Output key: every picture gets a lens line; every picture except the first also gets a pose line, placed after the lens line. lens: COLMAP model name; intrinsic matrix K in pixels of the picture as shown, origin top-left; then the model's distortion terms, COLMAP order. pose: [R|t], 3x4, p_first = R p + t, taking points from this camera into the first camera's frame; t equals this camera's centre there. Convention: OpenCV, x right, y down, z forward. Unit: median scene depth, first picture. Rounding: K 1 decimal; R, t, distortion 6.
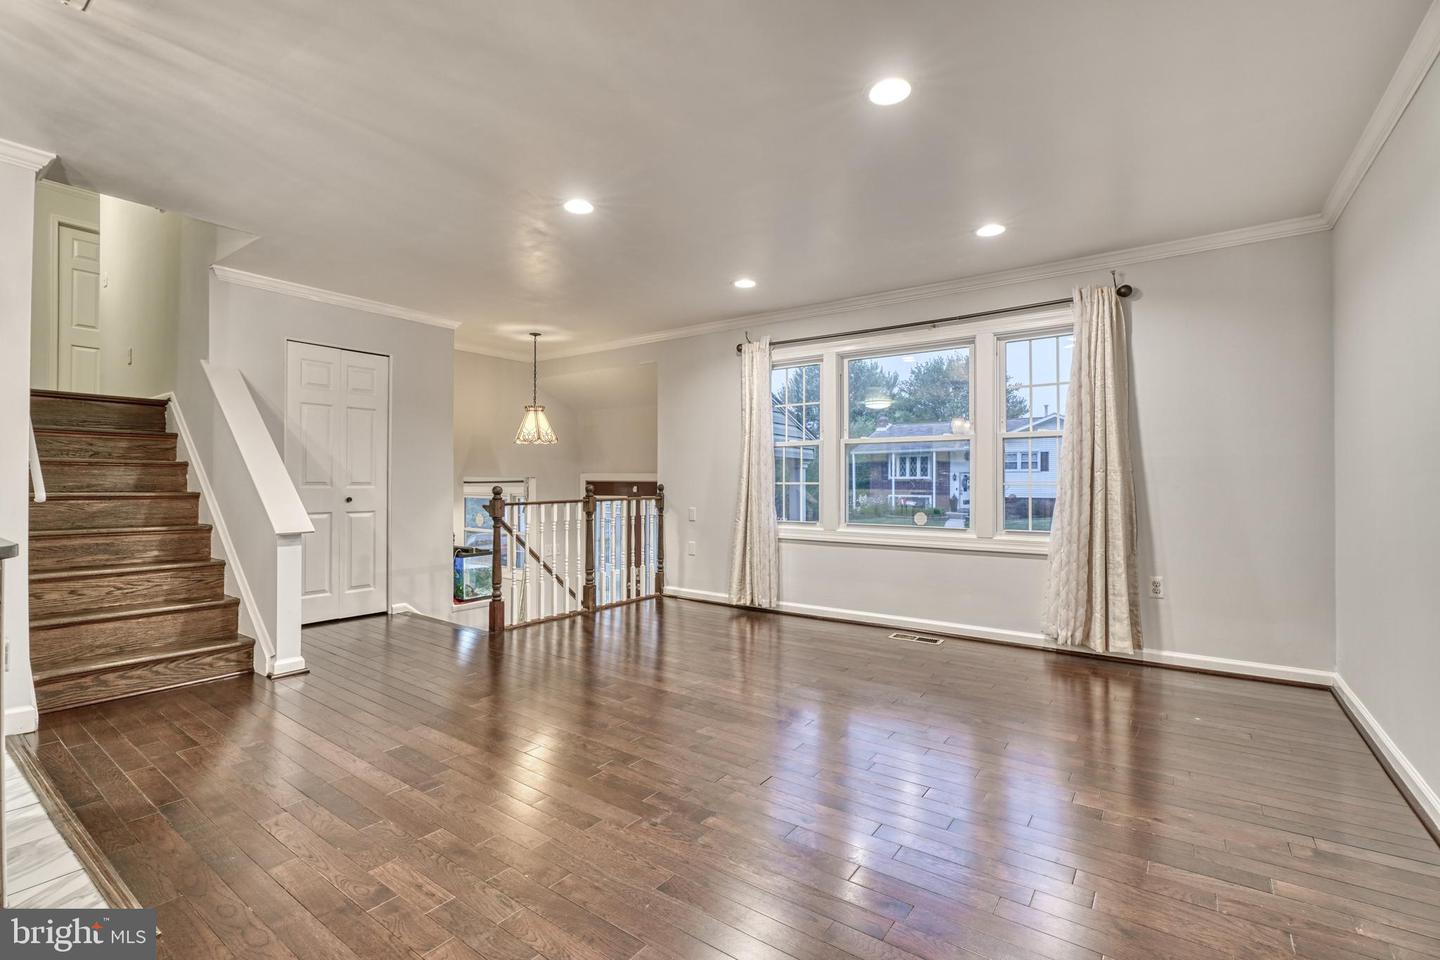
lens RADIAL K [[642.6, 0, 710.3], [0, 642.6, 478.2], [0, 0, 1]] dist [-0.000444, 0.000815]
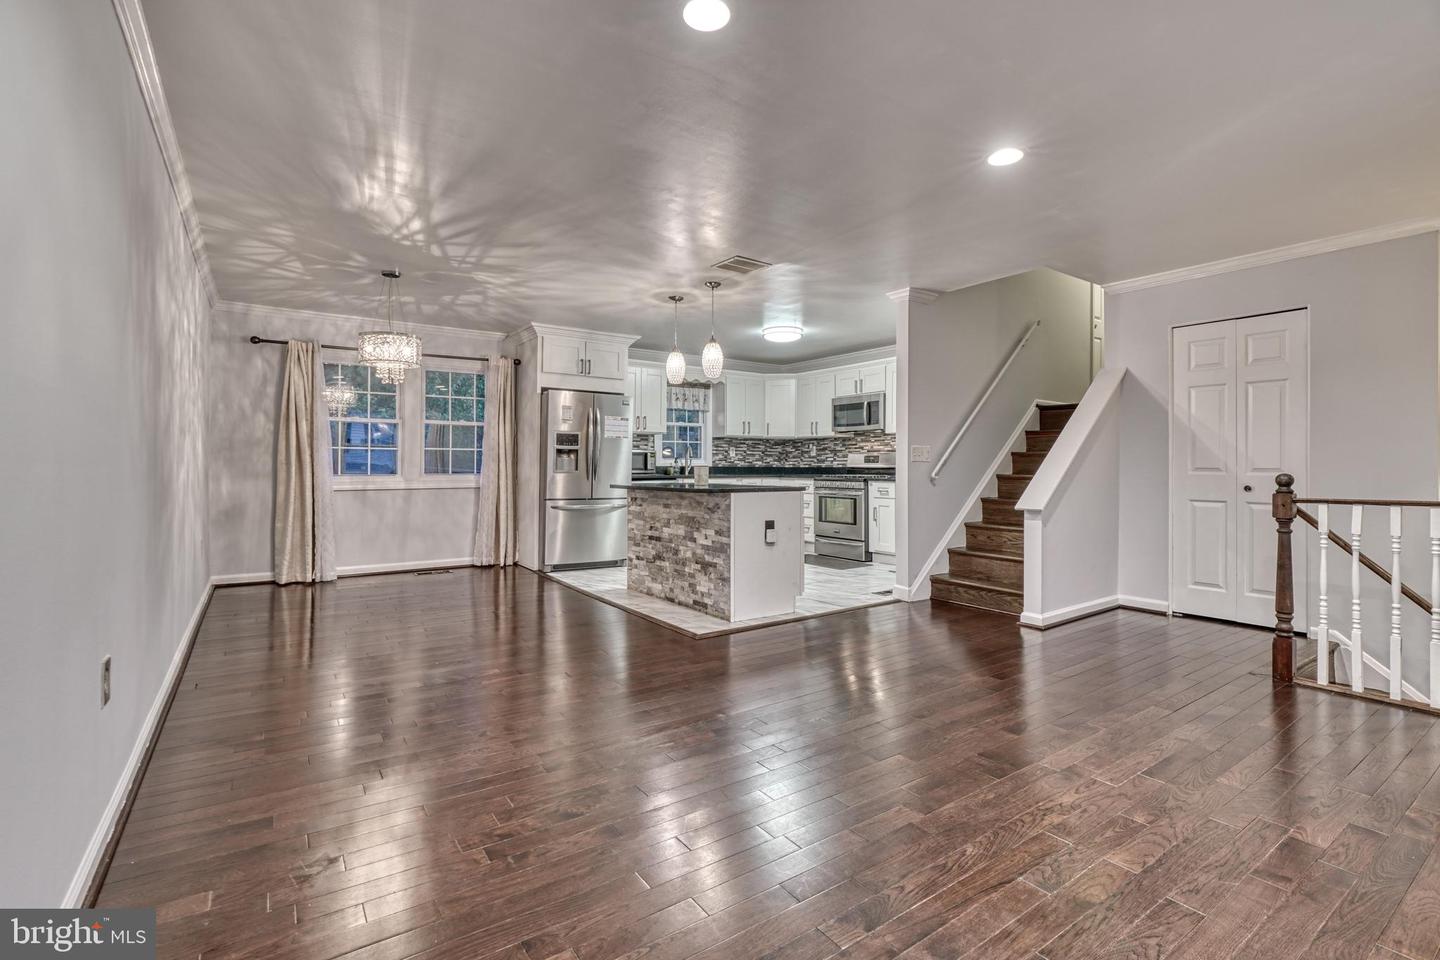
lens RADIAL K [[650.2, 0, 712.6], [0, 650.2, 464.4], [0, 0, 1]] dist [-0.008104, 0.000107]
pose [[-0.319592, -0.005145, -0.947541, 0.515677], [0.003606, 0.999971, -0.006646, 0.004175], [0.947549, -0.005541, -0.319564, 0.605922]]
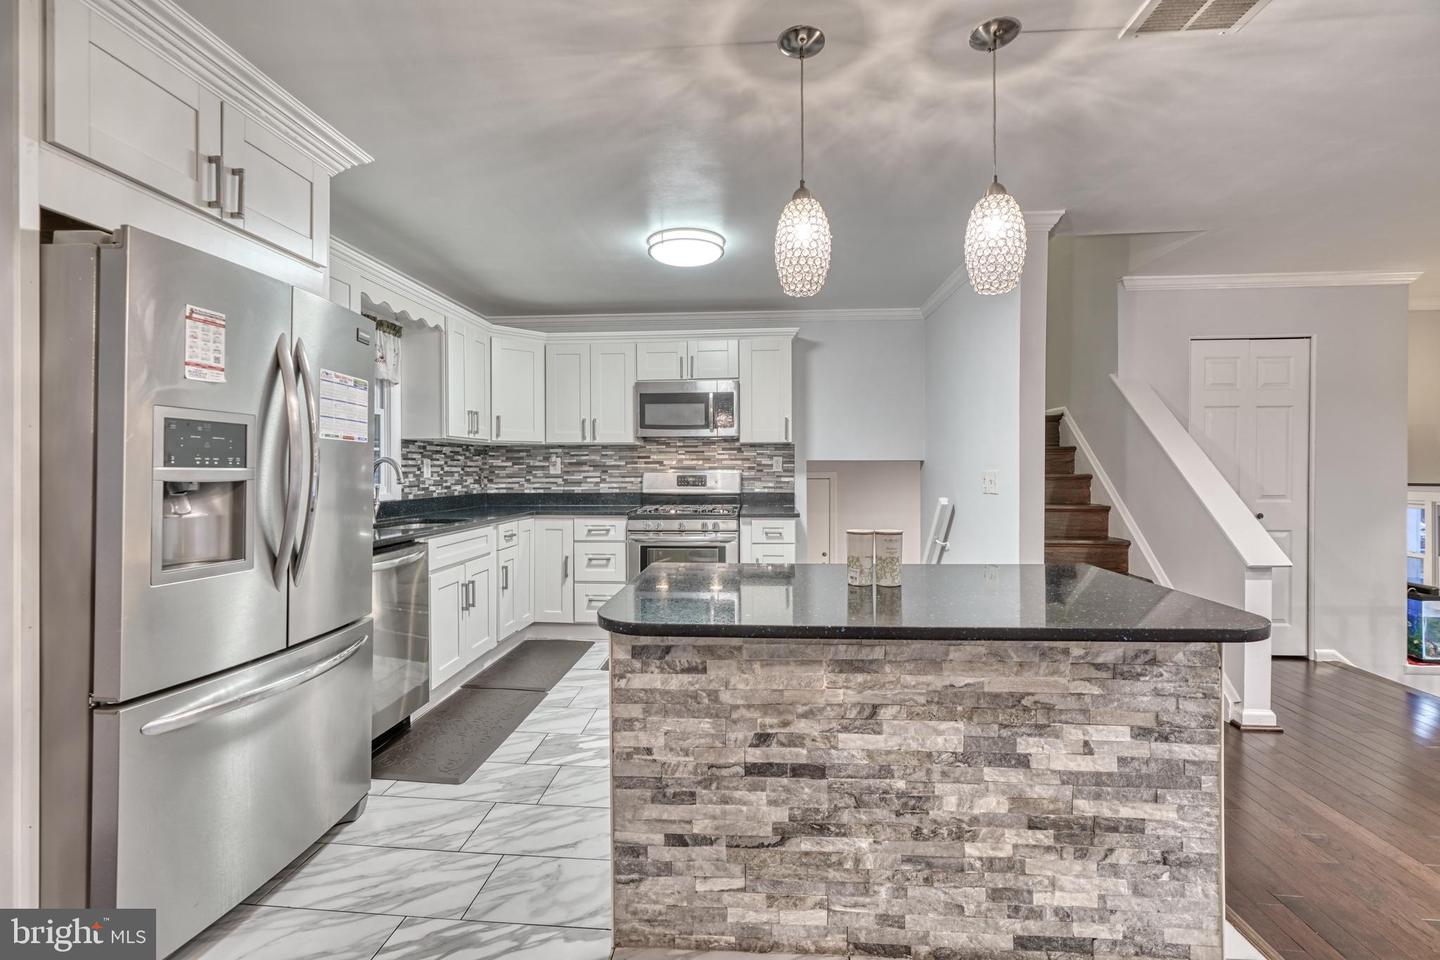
lens RADIAL K [[645.4, 0, 711.9], [0, 645.4, 474.0], [0, 0, 1]] dist [-0.008308, 0.001574]
pose [[0.527742, 0.005499, -0.849387, -0.230151], [0.011132, 0.999848, 0.013390, -0.042447], [0.849332, -0.016522, 0.527600, -0.057107]]
